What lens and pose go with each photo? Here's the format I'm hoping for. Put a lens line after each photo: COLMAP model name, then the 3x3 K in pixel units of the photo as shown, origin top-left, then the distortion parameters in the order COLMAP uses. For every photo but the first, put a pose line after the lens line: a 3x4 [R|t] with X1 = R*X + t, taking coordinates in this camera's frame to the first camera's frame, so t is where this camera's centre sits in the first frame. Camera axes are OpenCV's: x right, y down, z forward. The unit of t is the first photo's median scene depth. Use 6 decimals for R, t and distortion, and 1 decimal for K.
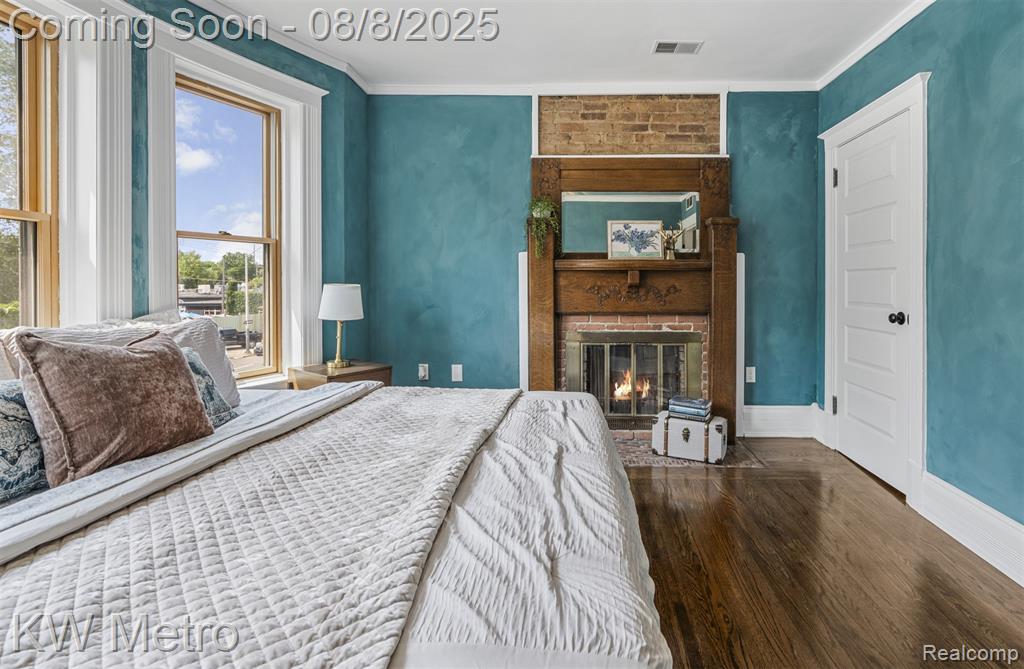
lens RADIAL K [[511.5, 0, 555.5], [0, 511.5, 282.6], [0, 0, 1]] dist [0.001428, 0.001154]
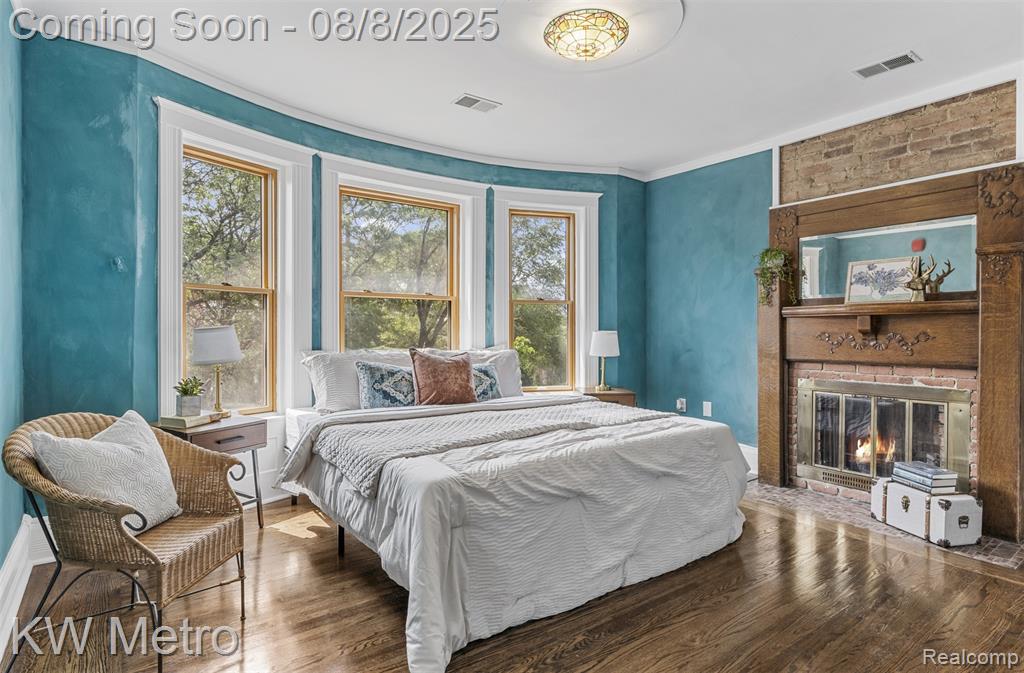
lens RADIAL K [[542.2, 0, 513.0], [0, 542.2, 335.6], [0, 0, 1]] dist [0.003613, 0.000771]
pose [[0.602929, 0.005044, -0.797779, 0.522067], [-0.003636, 0.999987, 0.003575, 0.010010], [0.797787, 0.000745, 0.602940, -0.078726]]
